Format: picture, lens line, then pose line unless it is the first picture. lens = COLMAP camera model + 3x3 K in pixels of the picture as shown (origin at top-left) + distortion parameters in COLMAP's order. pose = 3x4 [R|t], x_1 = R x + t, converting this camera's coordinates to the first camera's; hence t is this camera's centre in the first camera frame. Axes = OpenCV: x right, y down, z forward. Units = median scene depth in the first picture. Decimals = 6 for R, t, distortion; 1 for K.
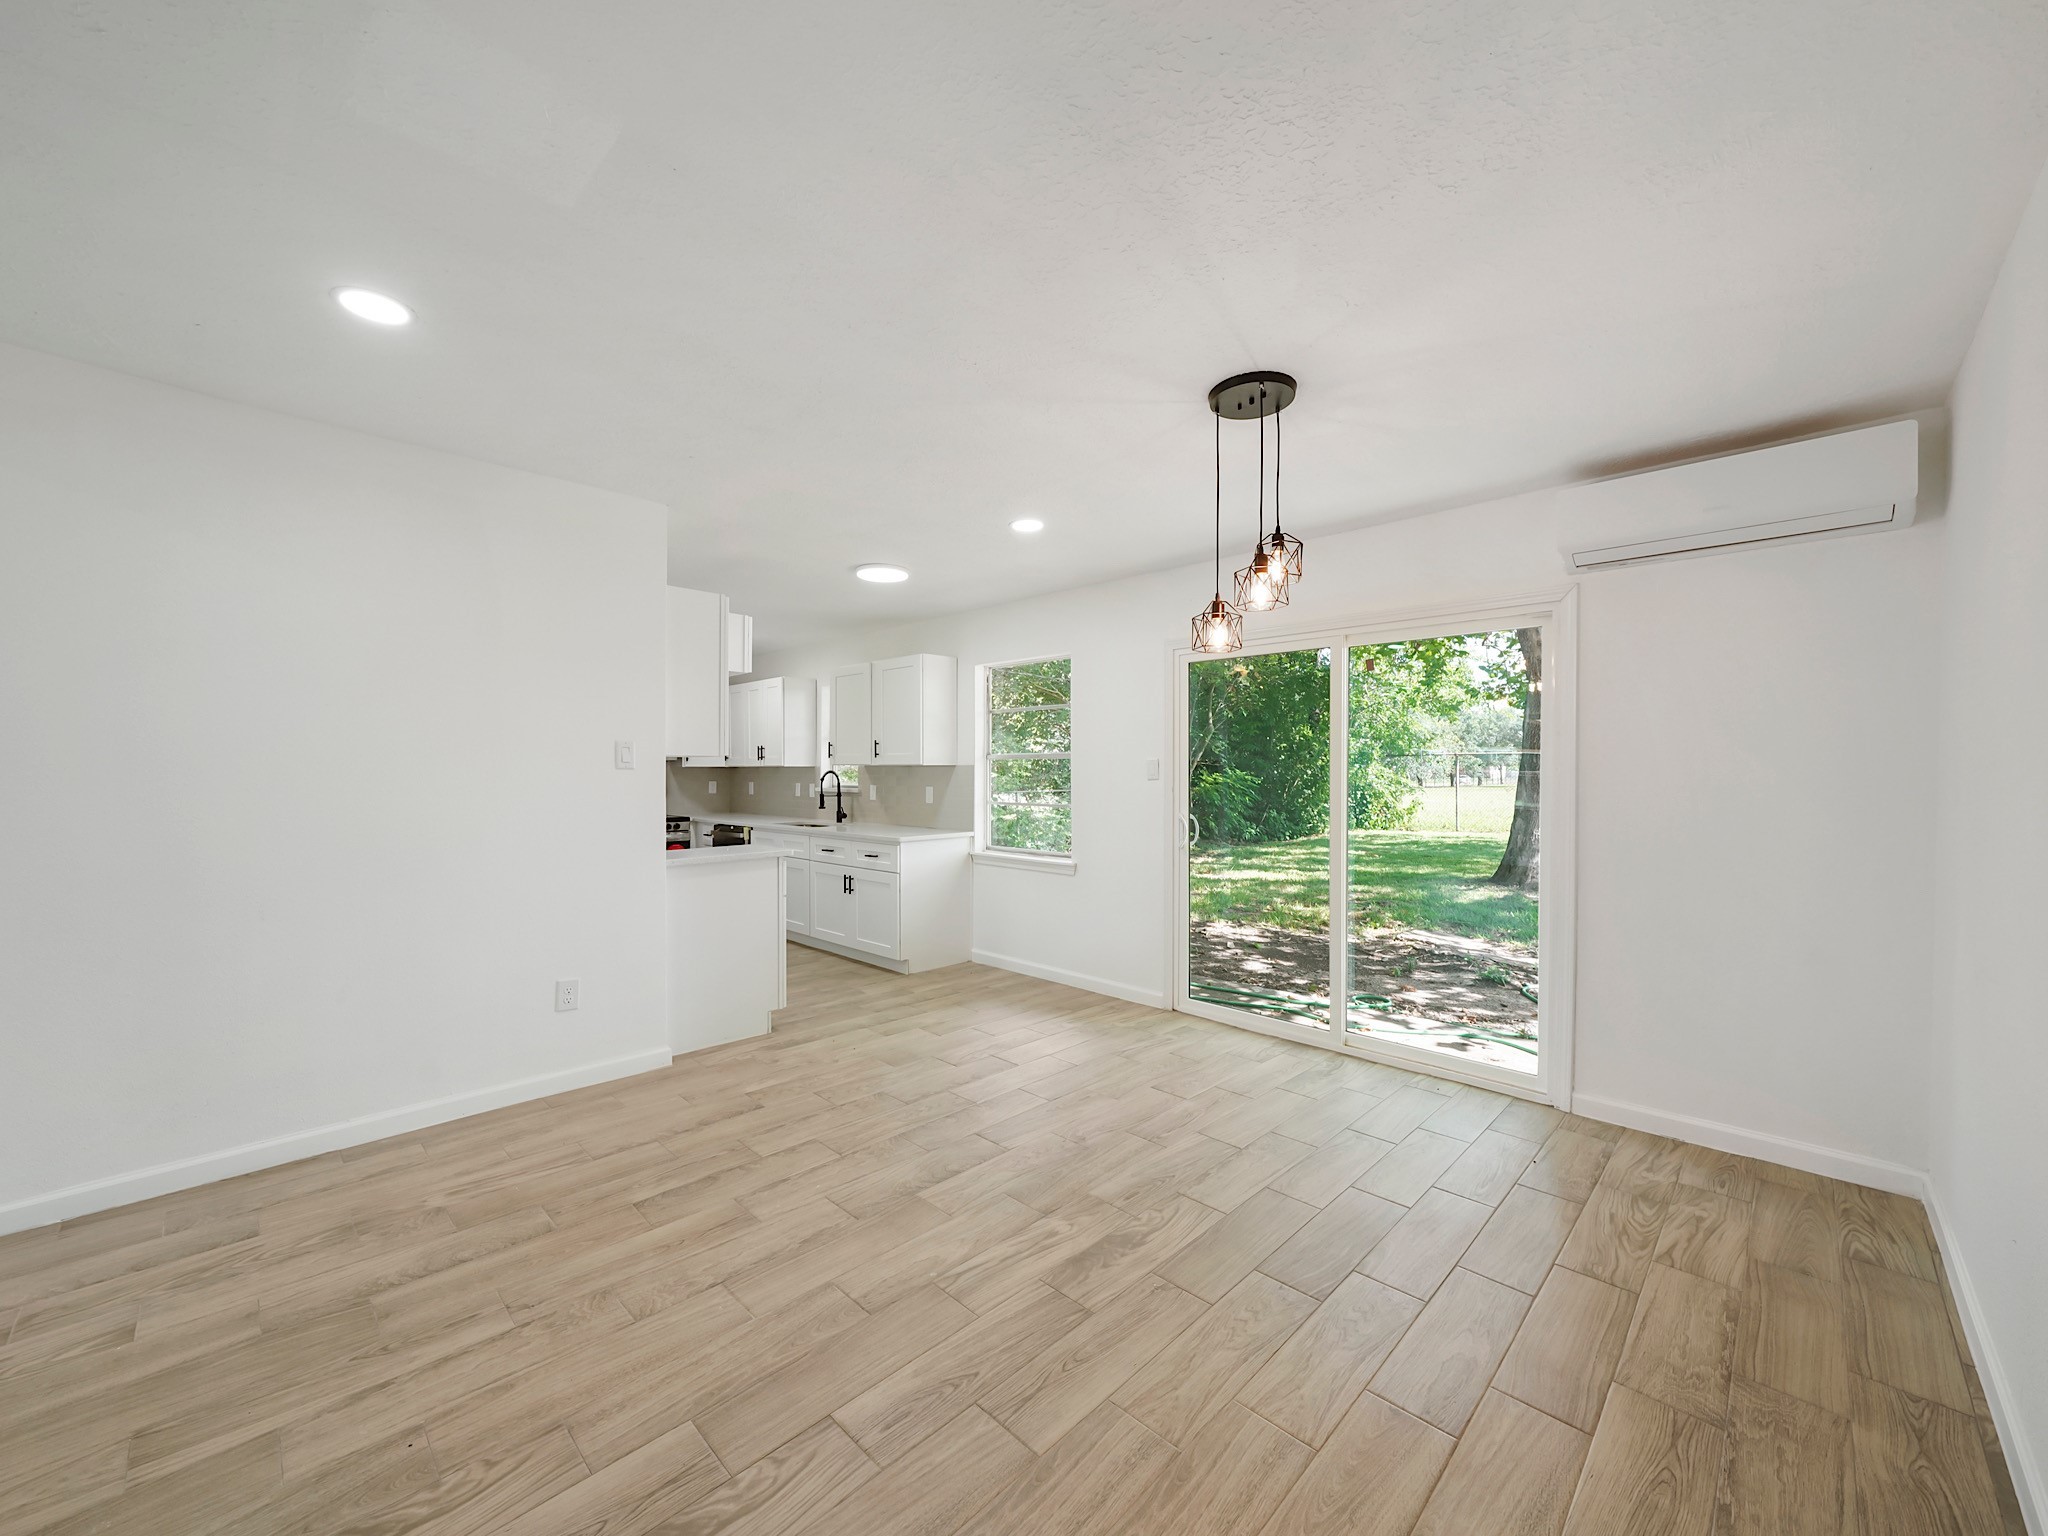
lens RADIAL K [[801.9, 0, 1004.1], [0, 801.9, 765.8], [0, 0, 1]] dist [-0.005122, -0.001134]
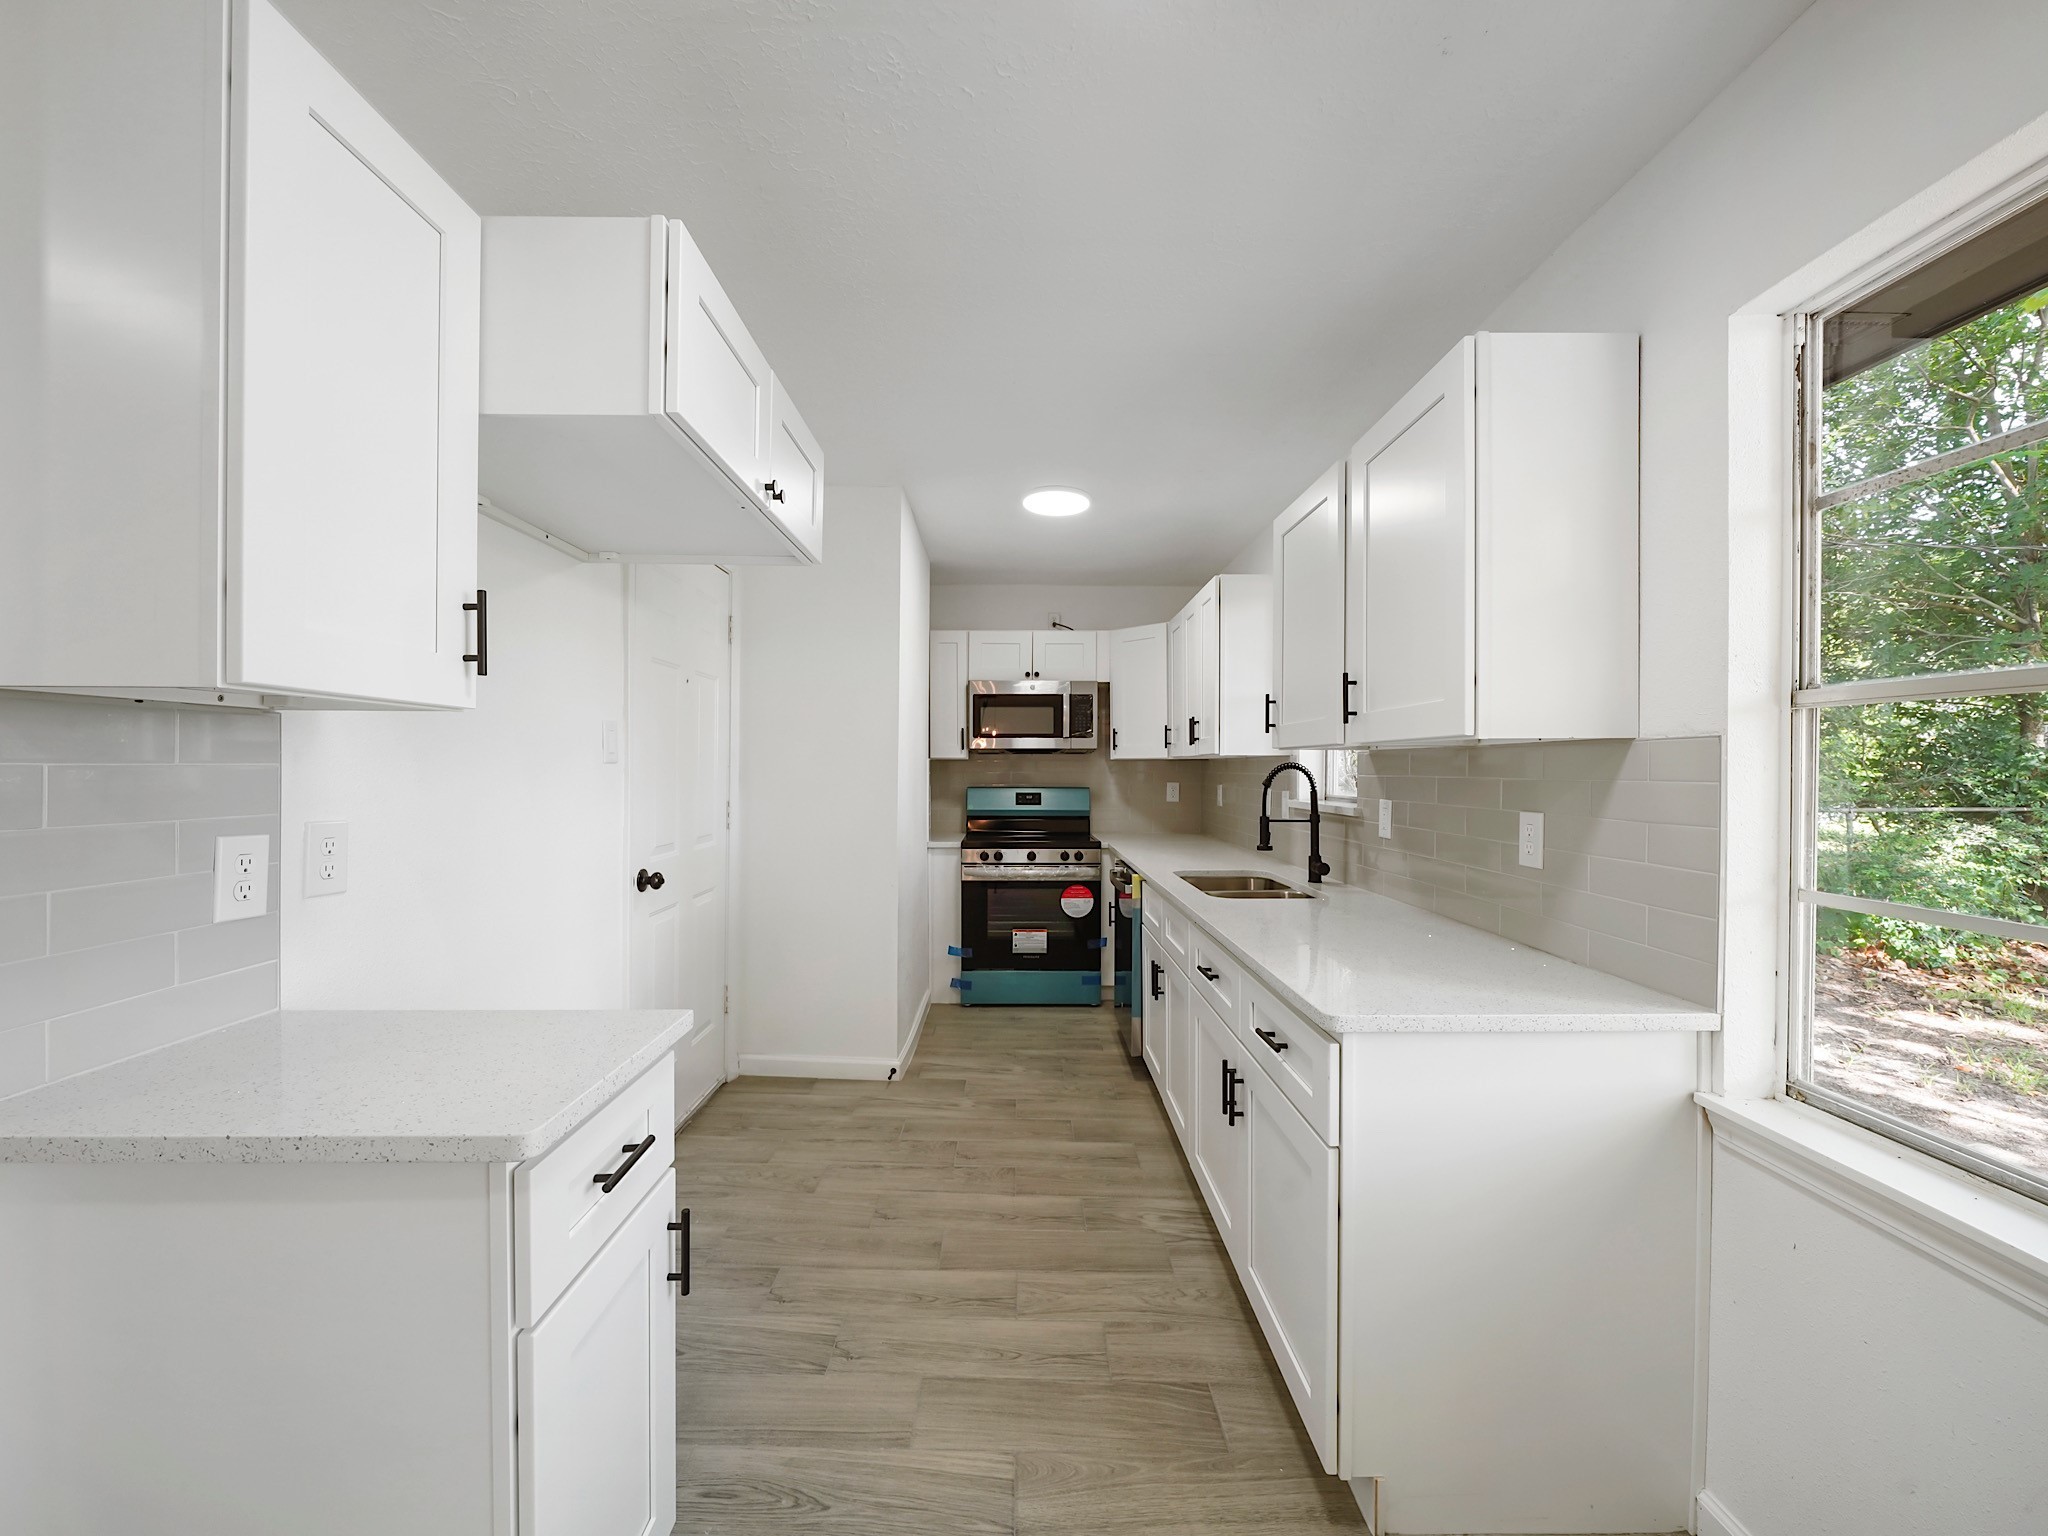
lens RADIAL K [[801.9, 0, 1008.8], [0, 801.9, 772.5], [0, 0, 1]] dist [-0.005122, -0.001134]
pose [[0.705206, 0.004711, -0.708986, -0.029668], [0.003405, 0.999944, 0.010032, 0.011818], [0.708994, -0.009489, 0.705151, 1.114601]]
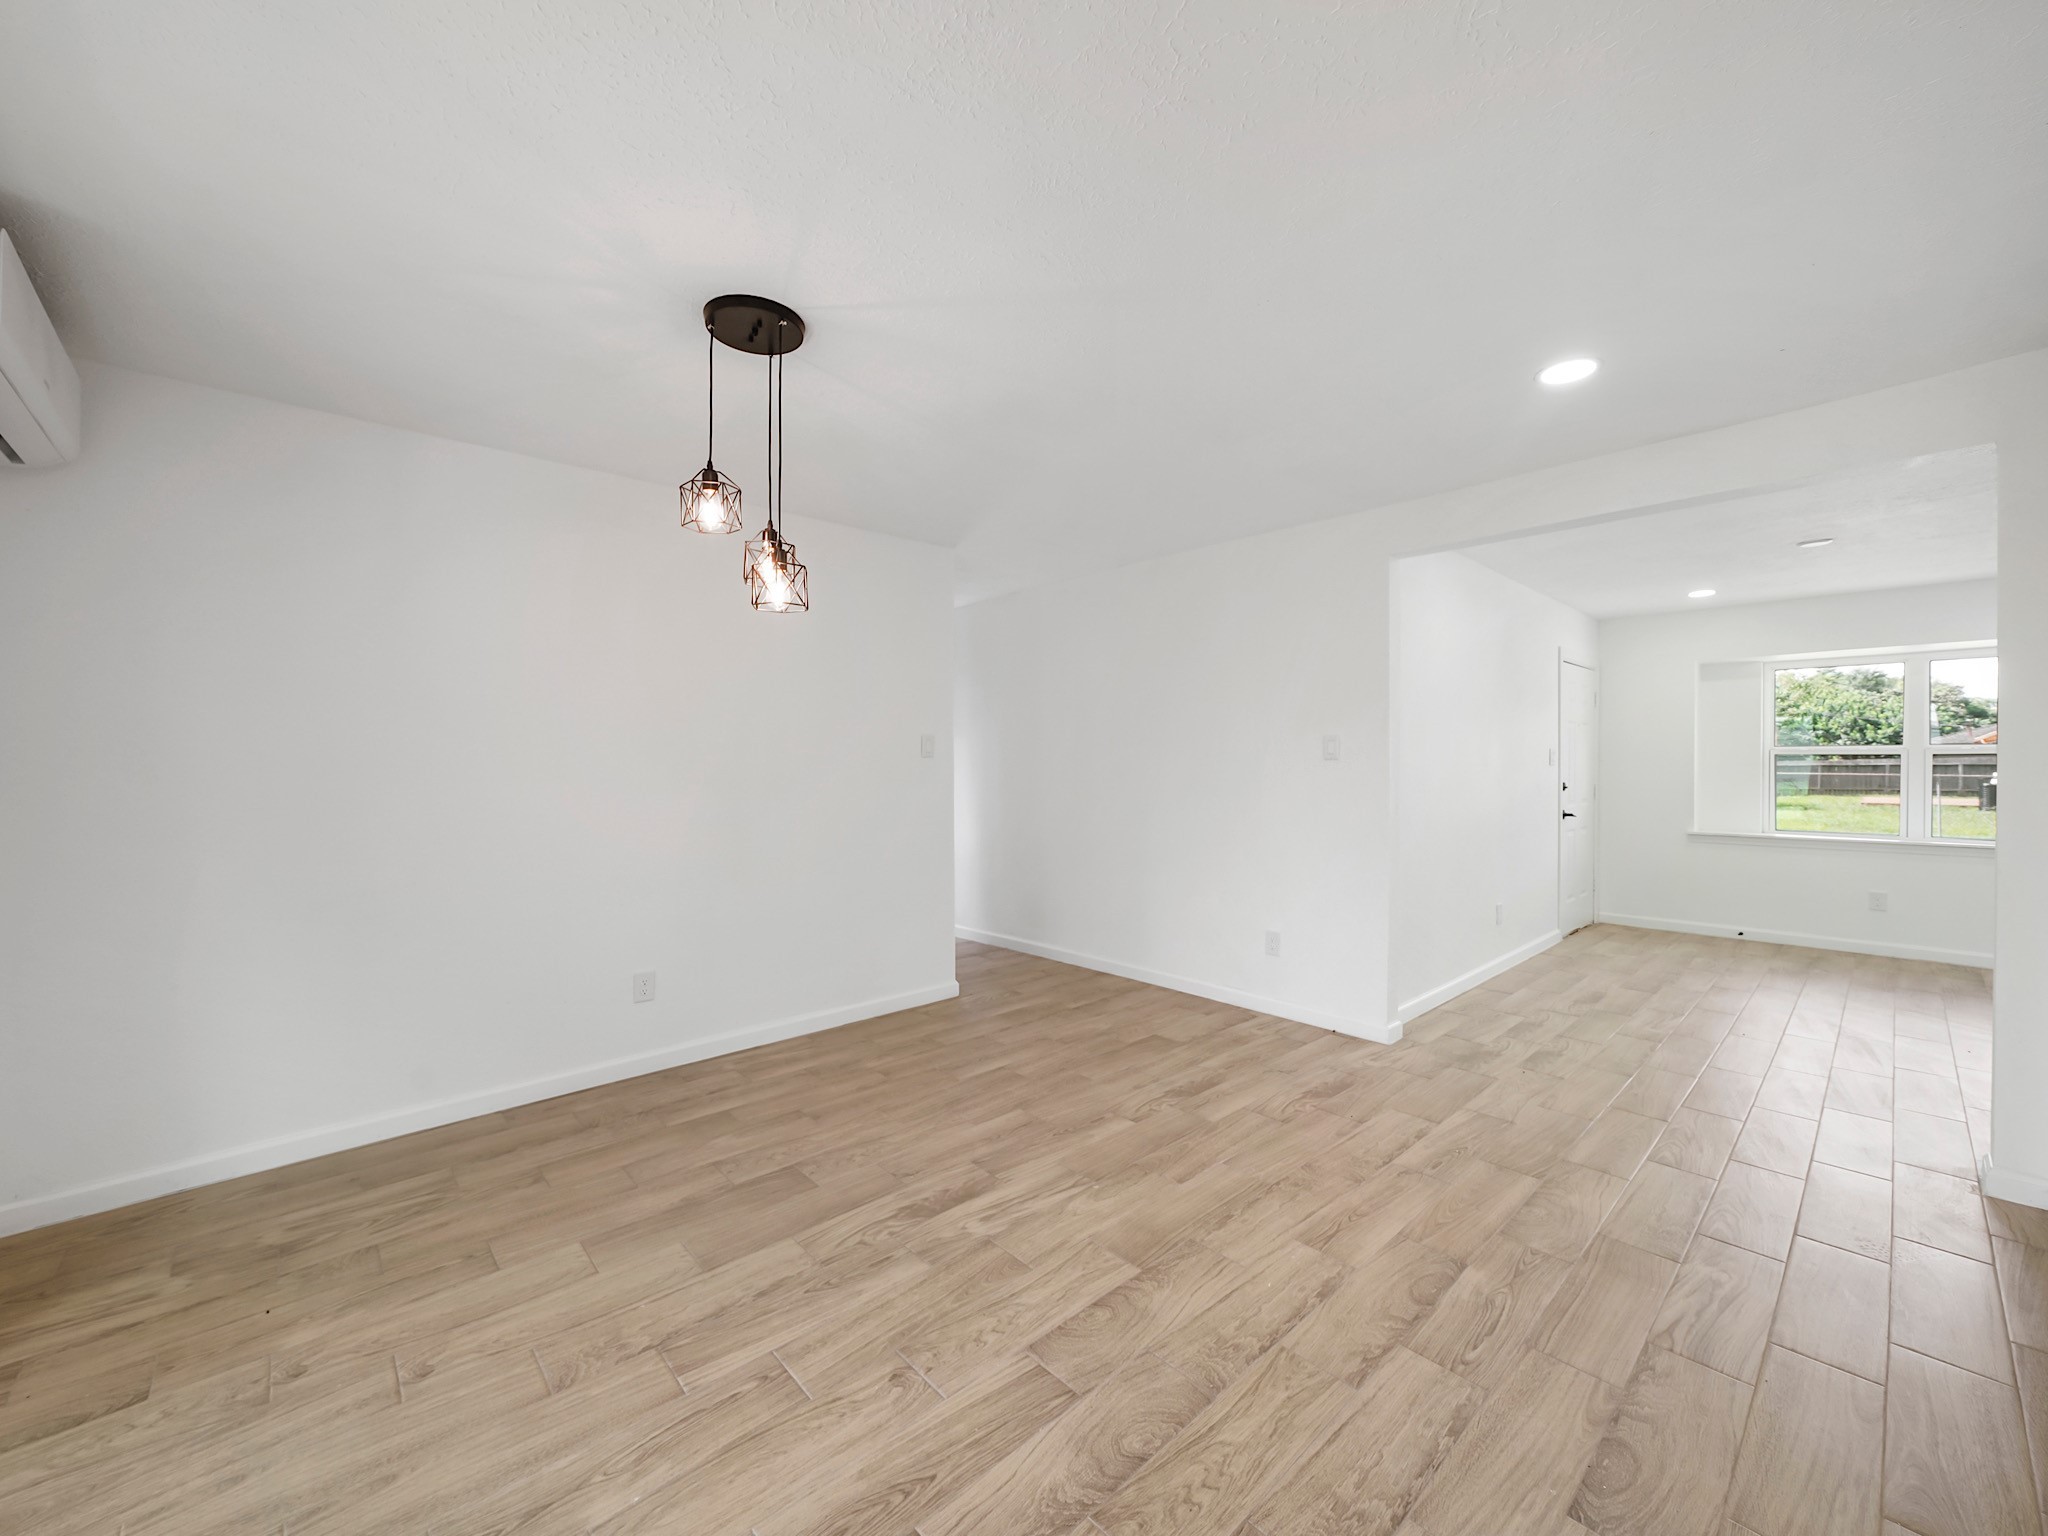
lens RADIAL K [[801.9, 0, 1022.2], [0, 801.9, 759.0], [0, 0, 1]] dist [-0.005122, -0.001134]
pose [[-0.999443, -0.005796, 0.032879, -0.009360], [-0.006266, 0.999880, -0.014203, 0.015860], [-0.032793, -0.014401, -0.999358, 1.320726]]
